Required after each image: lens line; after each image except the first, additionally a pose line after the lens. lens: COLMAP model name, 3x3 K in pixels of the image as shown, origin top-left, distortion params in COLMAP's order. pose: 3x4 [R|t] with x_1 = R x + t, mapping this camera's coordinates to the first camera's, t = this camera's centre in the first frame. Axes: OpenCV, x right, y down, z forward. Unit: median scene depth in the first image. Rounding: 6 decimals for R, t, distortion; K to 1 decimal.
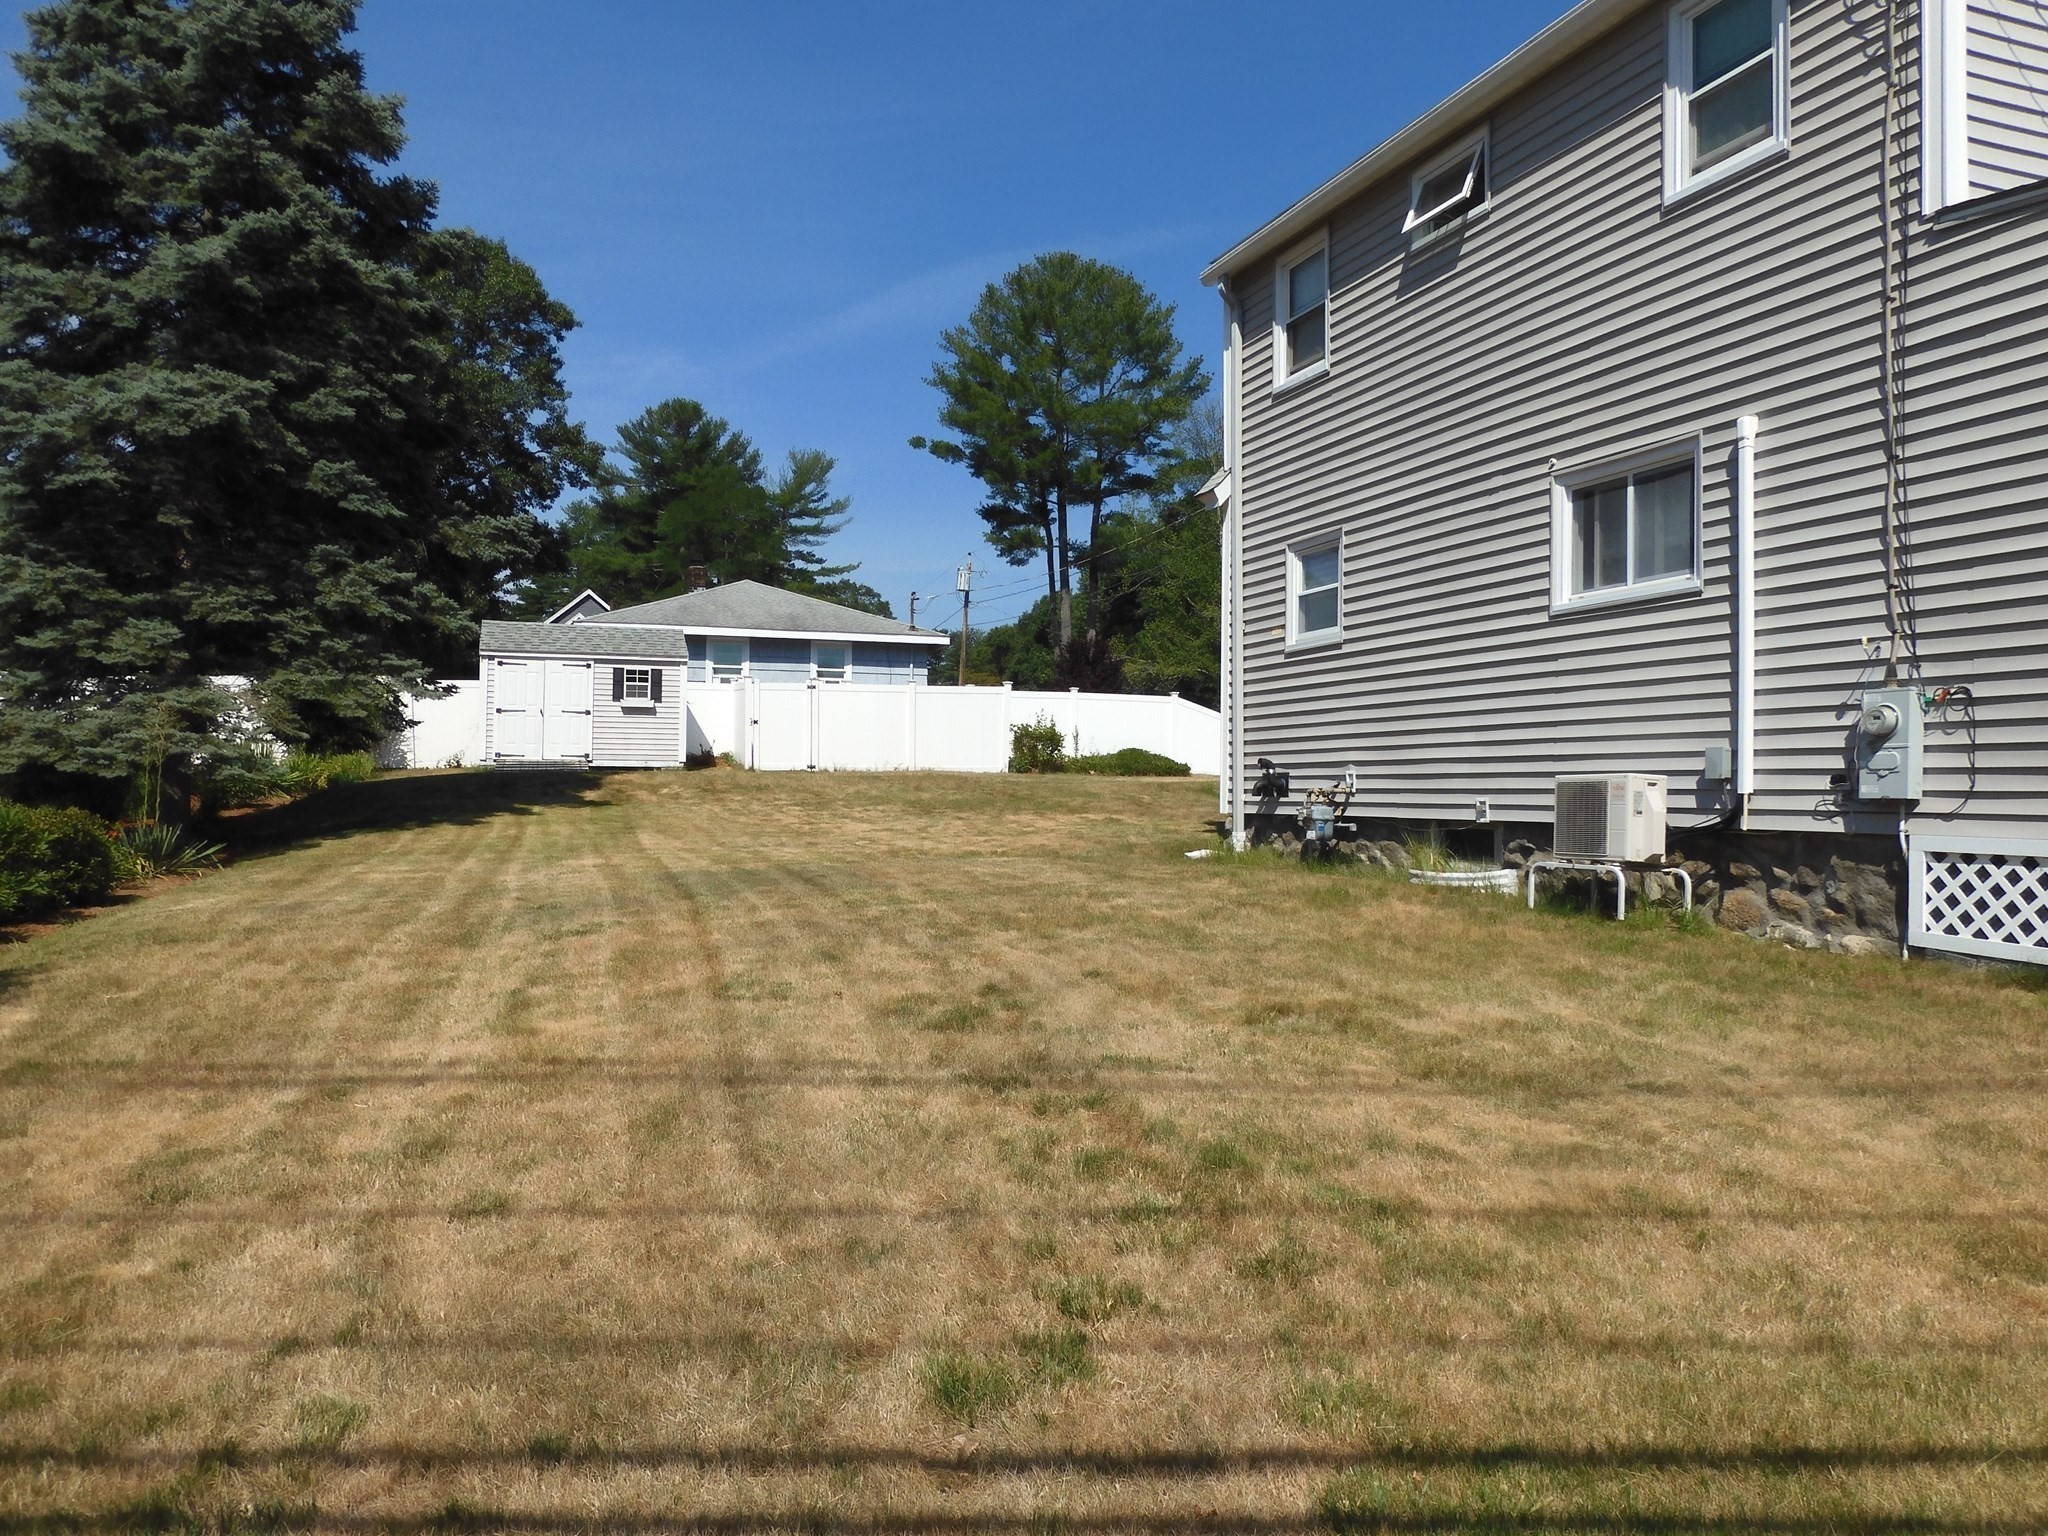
lens RADIAL K [[1475.3, 0, 1024.5], [0, 1475.3, 759.5], [0, 0, 1]] dist [-0.007341, 0.008317]
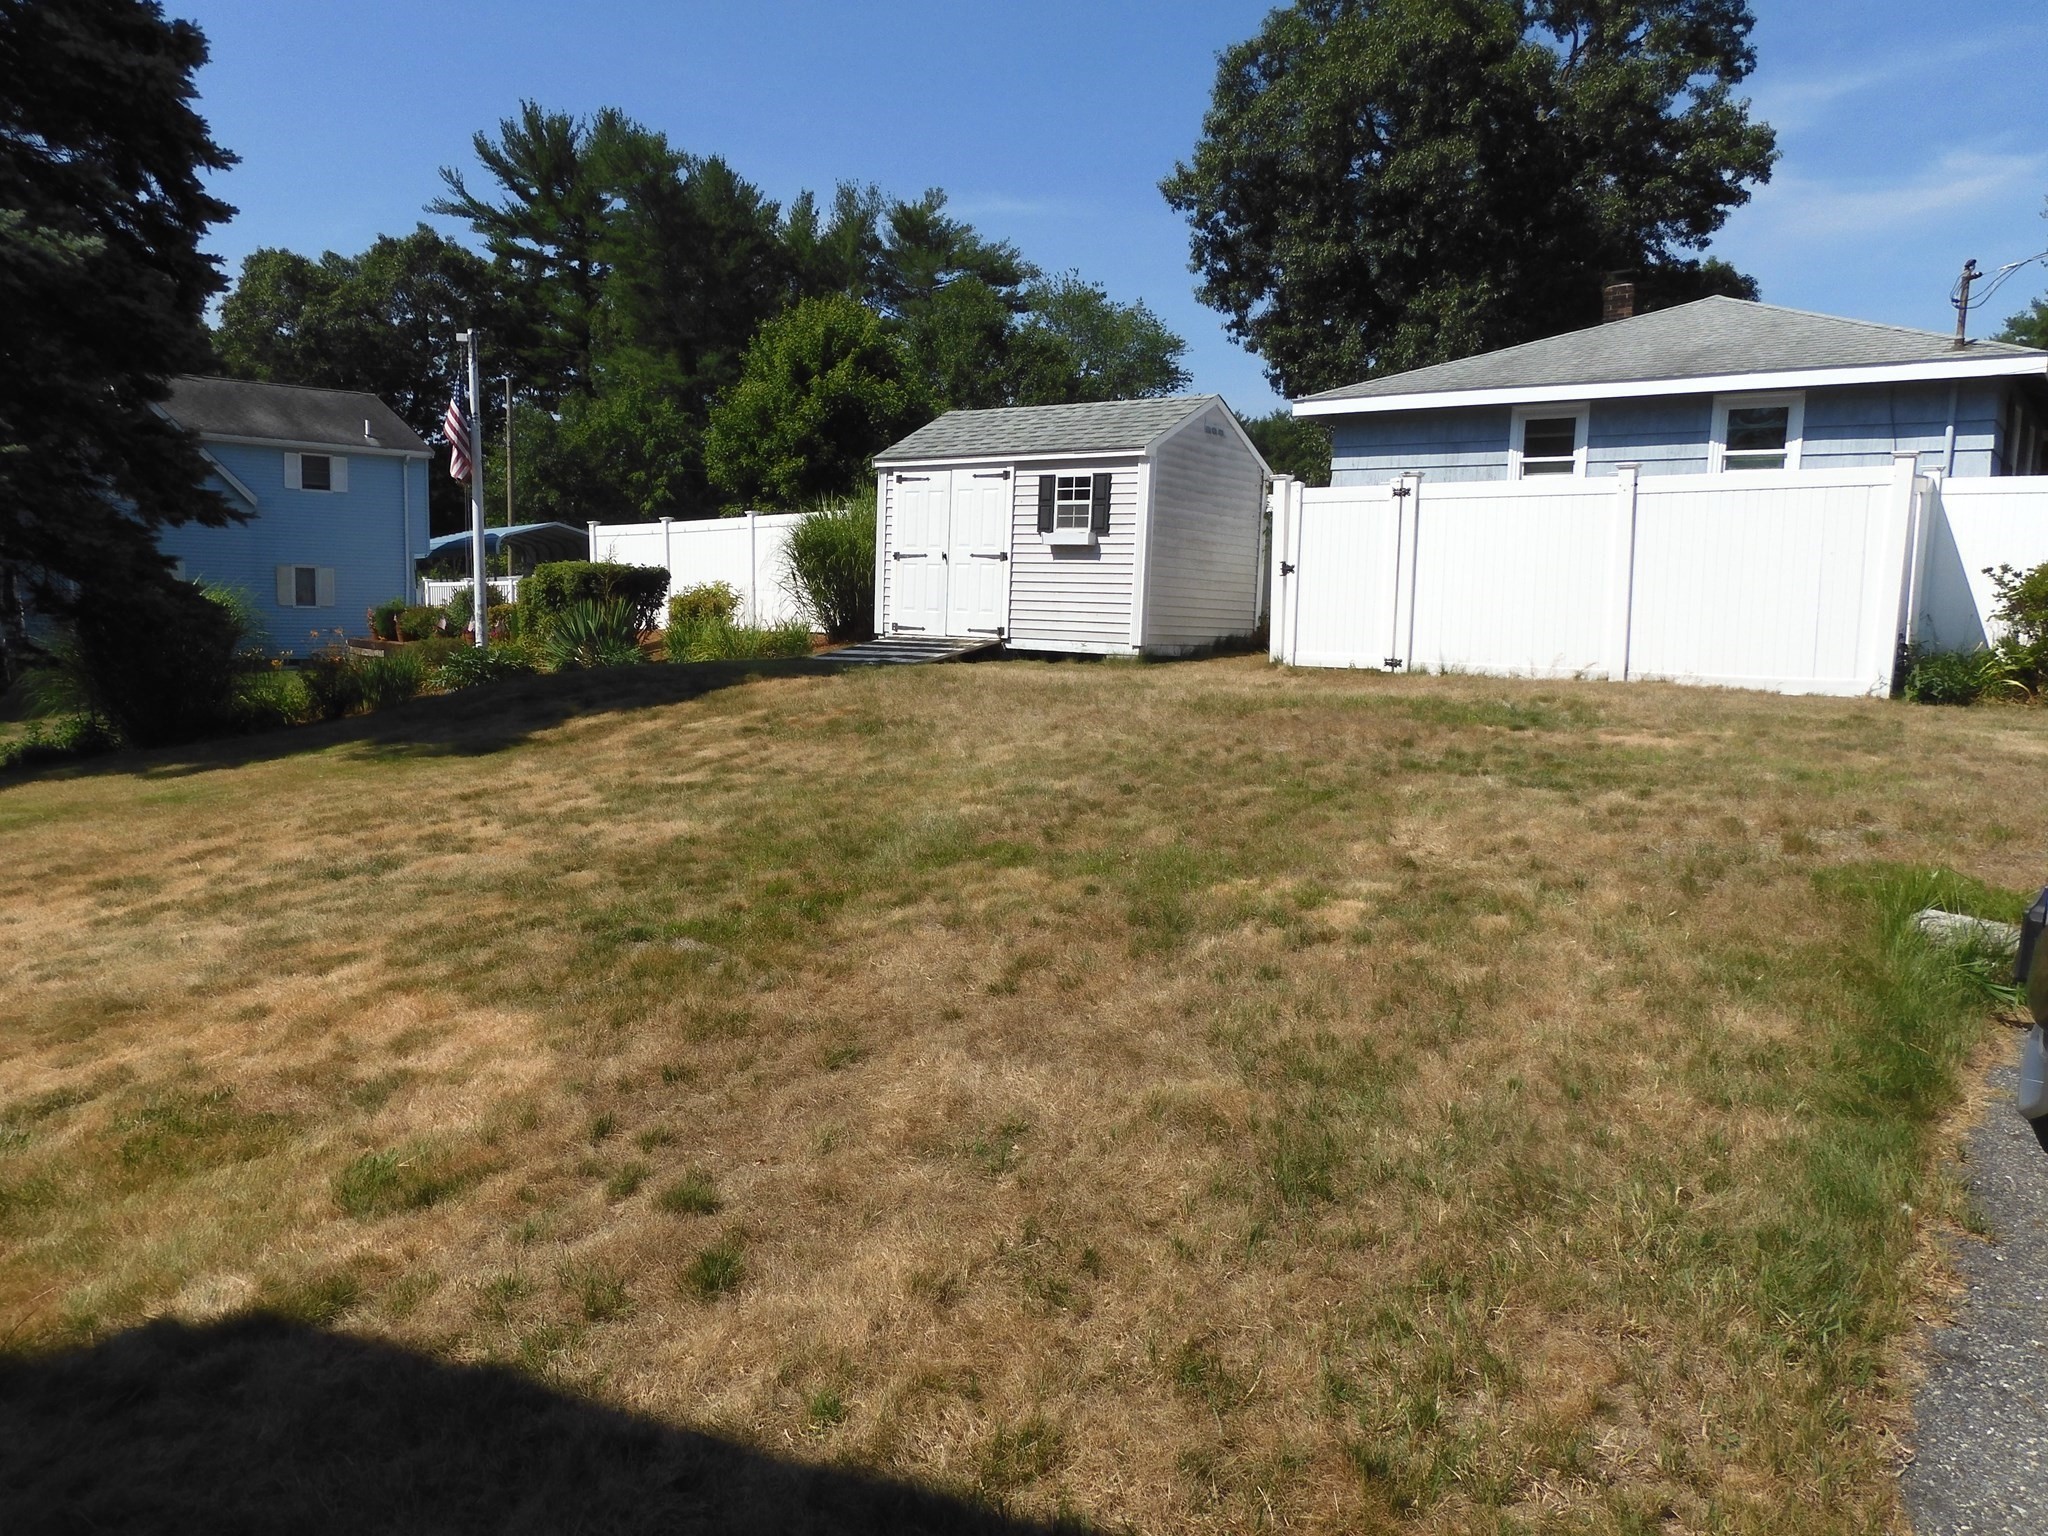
lens RADIAL K [[1475.3, 0, 1024.5], [0, 1475.3, 759.5], [0, 0, 1]] dist [-0.007341, 0.008317]
pose [[0.558542, 0.101569, -0.823234, 0.097355], [-0.003777, 0.992776, 0.119925, -0.010985], [0.829467, -0.063874, 0.554891, 0.337391]]
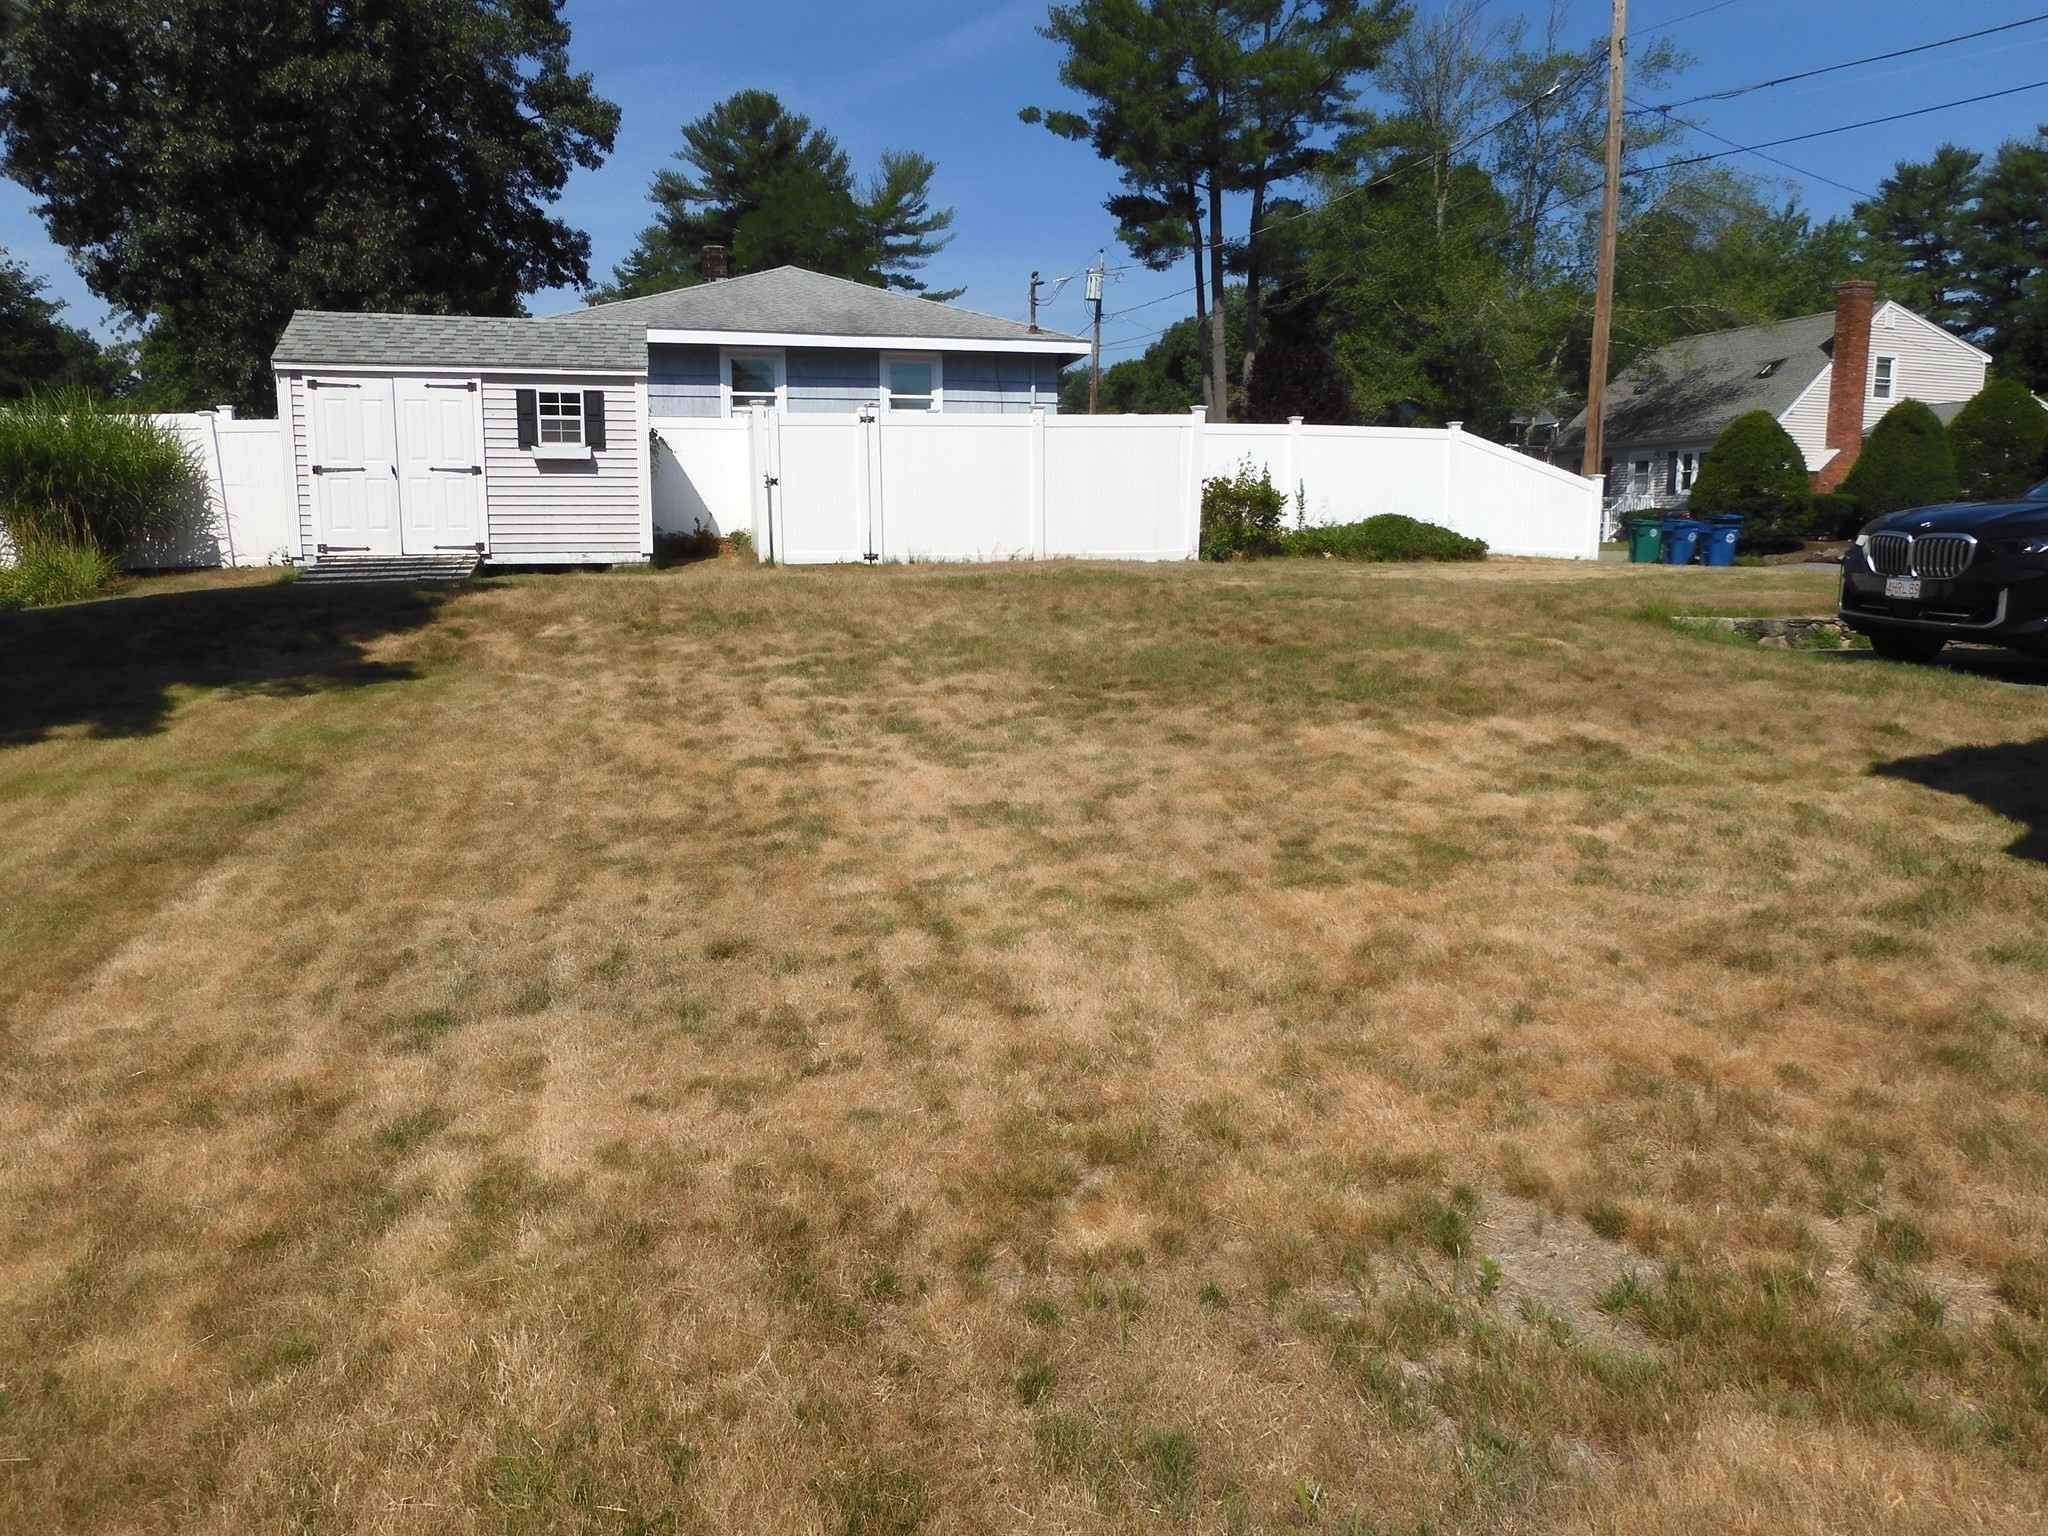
lens RADIAL K [[1475.3, 0, 1024.5], [0, 1475.3, 759.5], [0, 0, 1]] dist [-0.007341, 0.008317]
pose [[0.996966, 0.000560, -0.077836, -0.019329], [0.012511, 0.985819, 0.167343, -0.007057], [0.076826, -0.167809, 0.982821, 0.215869]]
